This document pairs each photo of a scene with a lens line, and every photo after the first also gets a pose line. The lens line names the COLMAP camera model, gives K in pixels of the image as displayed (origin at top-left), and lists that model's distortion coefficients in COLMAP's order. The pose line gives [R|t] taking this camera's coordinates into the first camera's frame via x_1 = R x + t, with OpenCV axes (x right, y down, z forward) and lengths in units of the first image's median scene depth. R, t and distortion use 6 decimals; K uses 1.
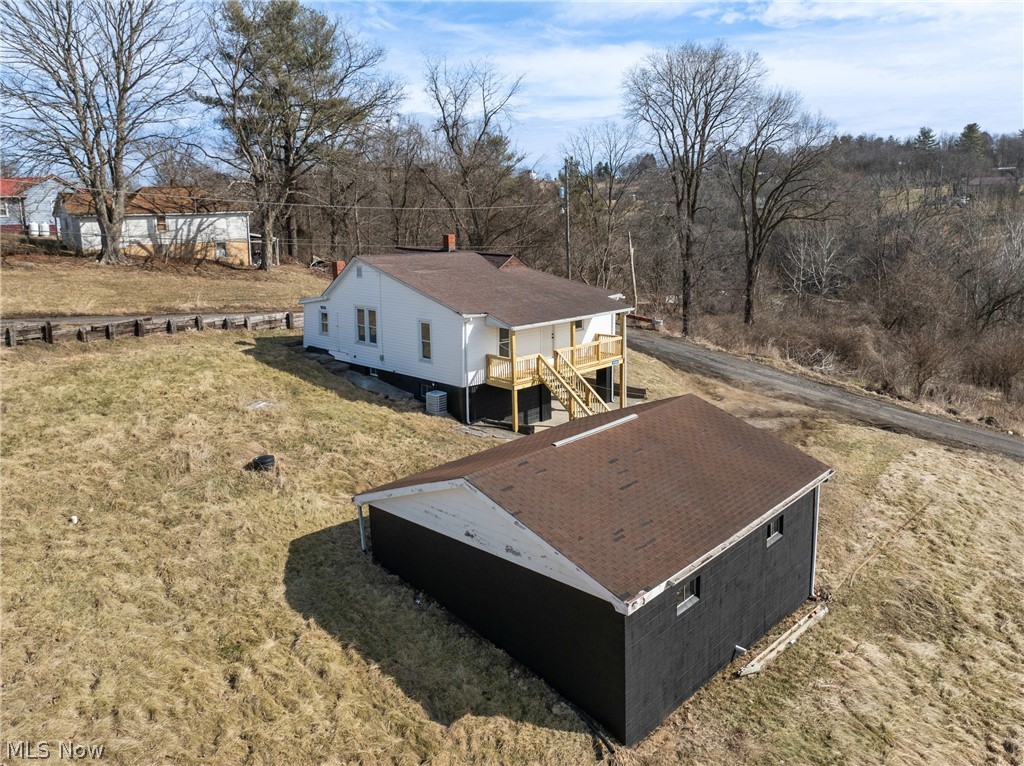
lens RADIAL K [[723.6, 0, 512.0], [0, 723.6, 383.0], [0, 0, 1]] dist [-0.039490, -0.000363]
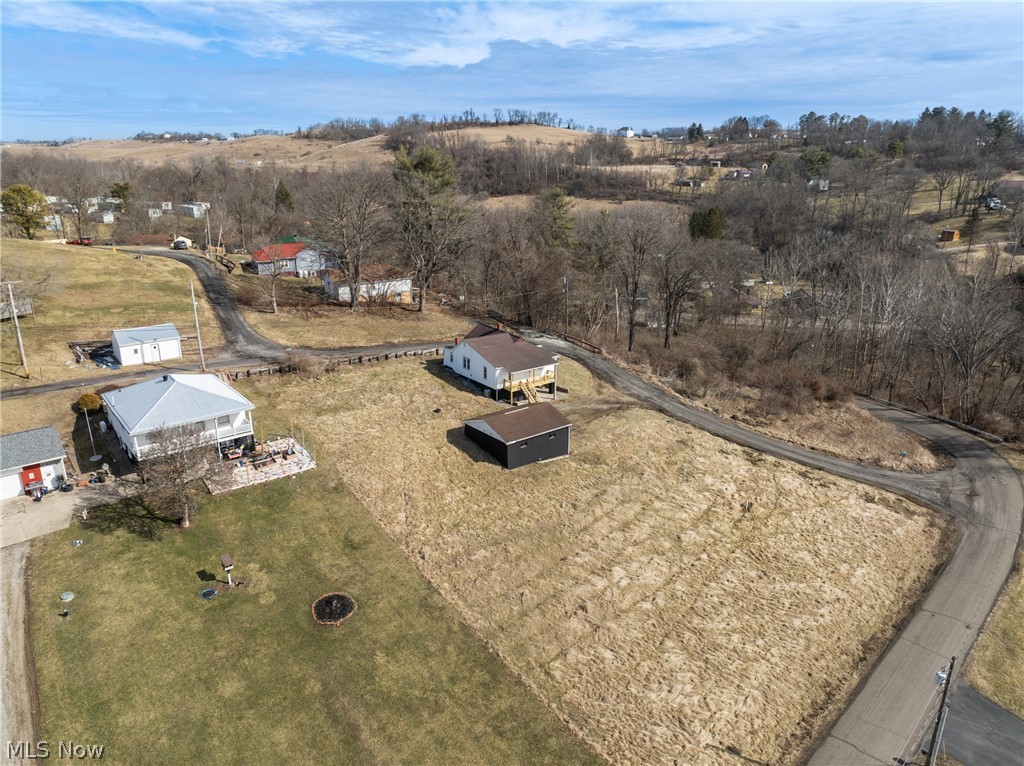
lens RADIAL K [[723.6, 0, 512.0], [0, 723.6, 383.0], [0, 0, 1]] dist [-0.039490, -0.000363]
pose [[0.989482, 0.067765, -0.127798, 0.397399], [-0.055862, 0.993954, 0.094528, -0.319052], [0.133431, -0.086395, 0.987285, -2.068355]]
